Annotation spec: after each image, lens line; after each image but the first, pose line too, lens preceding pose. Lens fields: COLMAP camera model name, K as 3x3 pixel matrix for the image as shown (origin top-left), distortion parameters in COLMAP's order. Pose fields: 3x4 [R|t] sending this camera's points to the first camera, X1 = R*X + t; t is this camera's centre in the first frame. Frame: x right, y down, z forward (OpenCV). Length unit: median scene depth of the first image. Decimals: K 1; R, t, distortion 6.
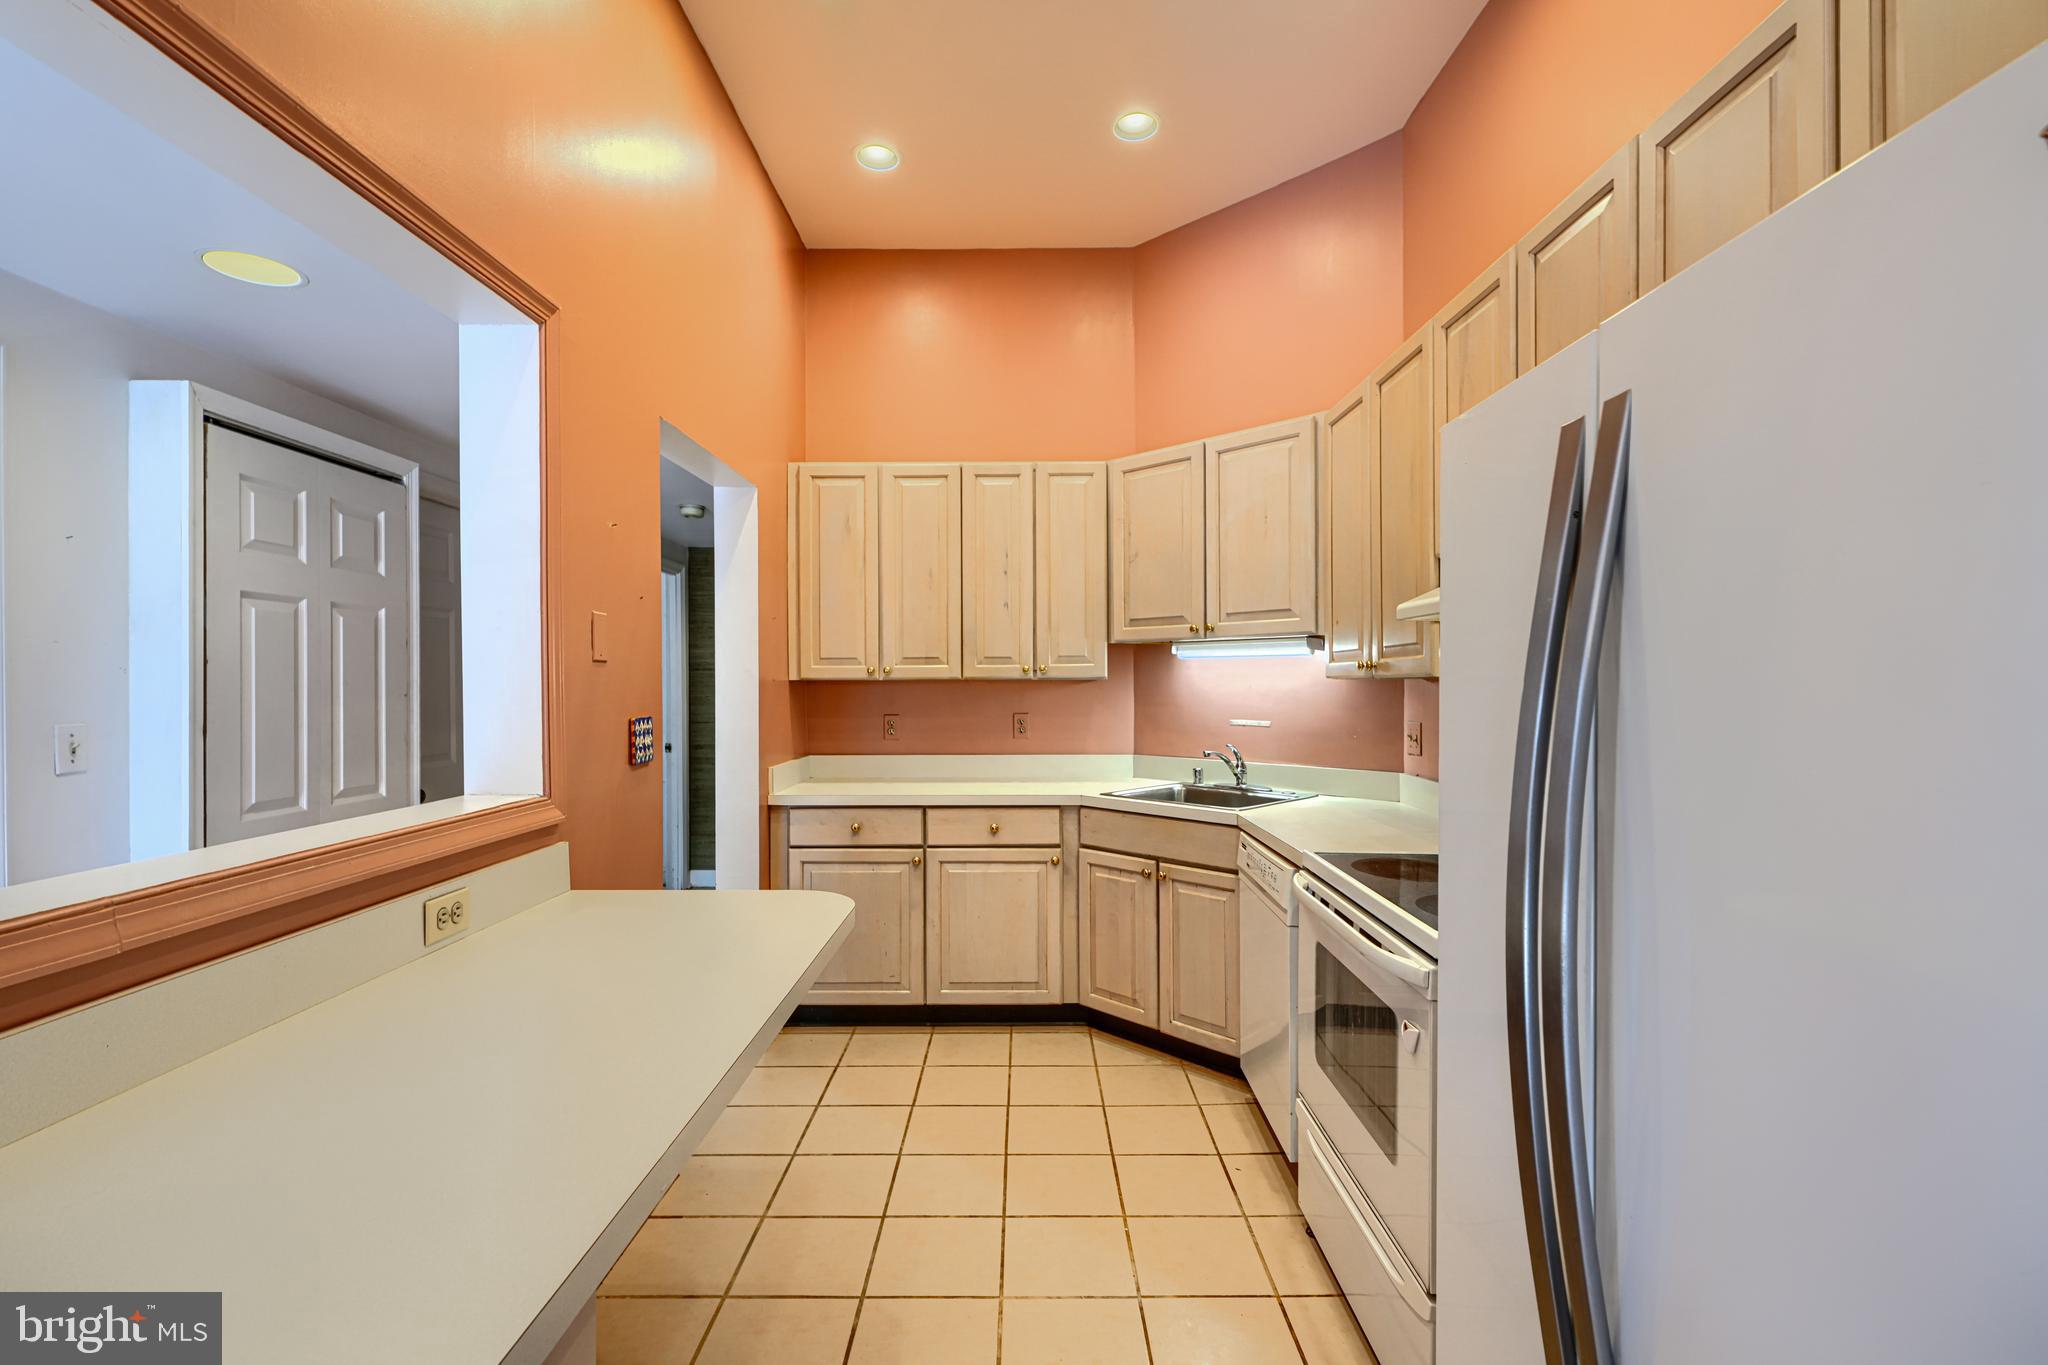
lens RADIAL K [[927.0, 0, 1022.0], [0, 927.0, 695.4], [0, 0, 1]] dist [0.001398, 0.000198]
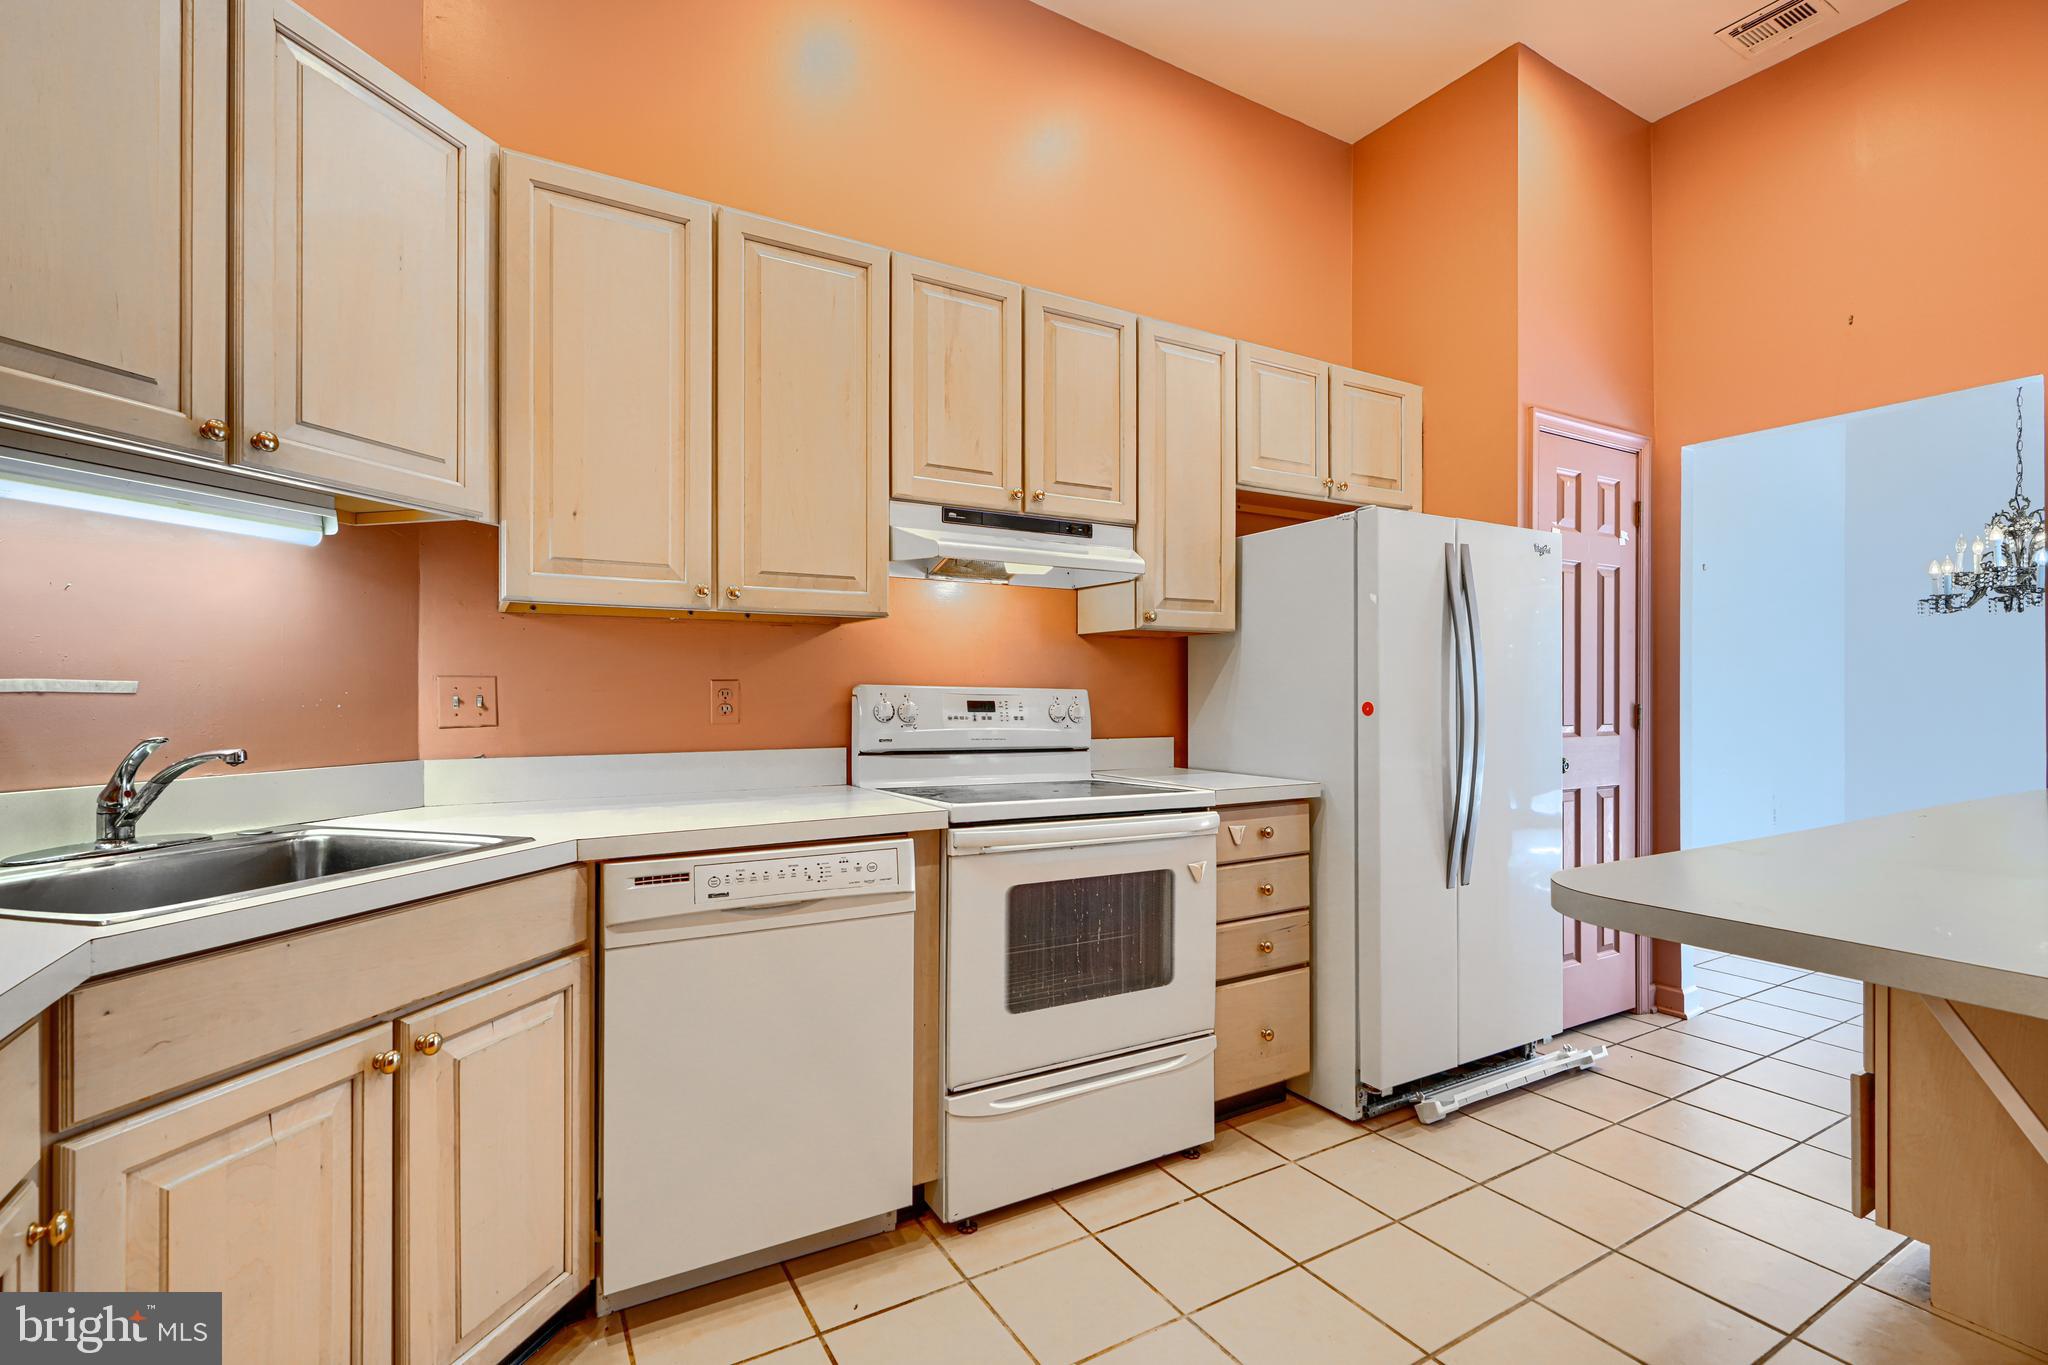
lens RADIAL K [[934.1, 0, 1022.0], [0, 934.1, 689.9], [0, 0, 1]] dist [0.000852, 0.000003]
pose [[-0.513327, 0.003216, 0.858187, -0.309964], [0.012252, 0.999919, 0.003581, 0.036732], [-0.858106, 0.012352, -0.513325, 0.899512]]
